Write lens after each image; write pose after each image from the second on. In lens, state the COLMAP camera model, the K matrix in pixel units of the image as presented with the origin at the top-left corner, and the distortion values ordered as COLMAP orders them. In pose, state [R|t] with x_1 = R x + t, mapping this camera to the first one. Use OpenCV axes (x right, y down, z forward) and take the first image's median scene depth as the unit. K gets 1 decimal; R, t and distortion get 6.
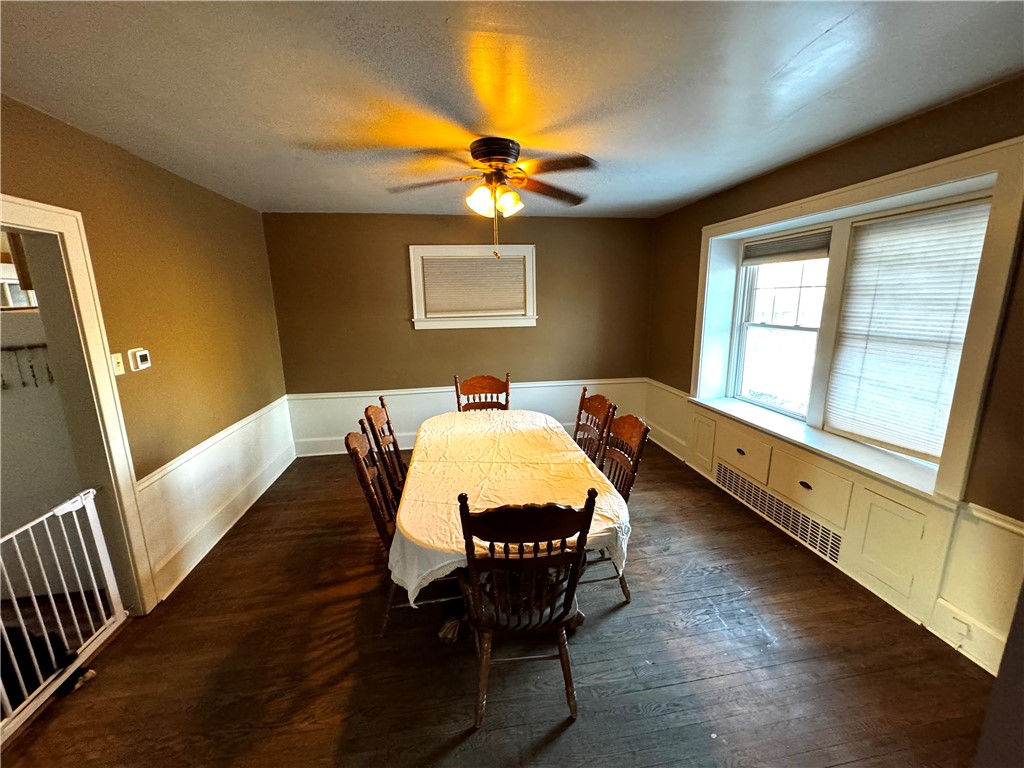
lens RADIAL K [[407.8, 0, 510.6], [0, 407.8, 385.0], [0, 0, 1]] dist [-0.000213, -0.000271]
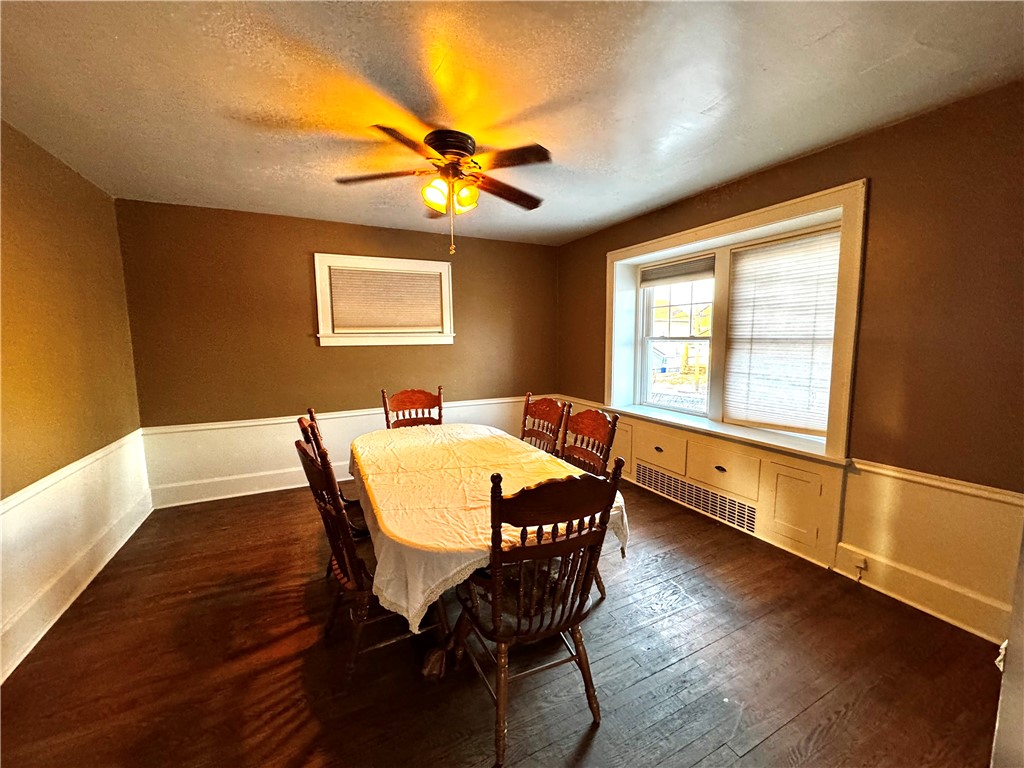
lens RADIAL K [[407.8, 0, 512.7], [0, 407.8, 386.1], [0, 0, 1]] dist [-0.000213, -0.000271]
pose [[0.952047, -0.028353, 0.304634, -0.179749], [0.056507, 0.994862, -0.084004, 0.080545], [-0.300687, 0.097189, 0.948758, 0.069089]]
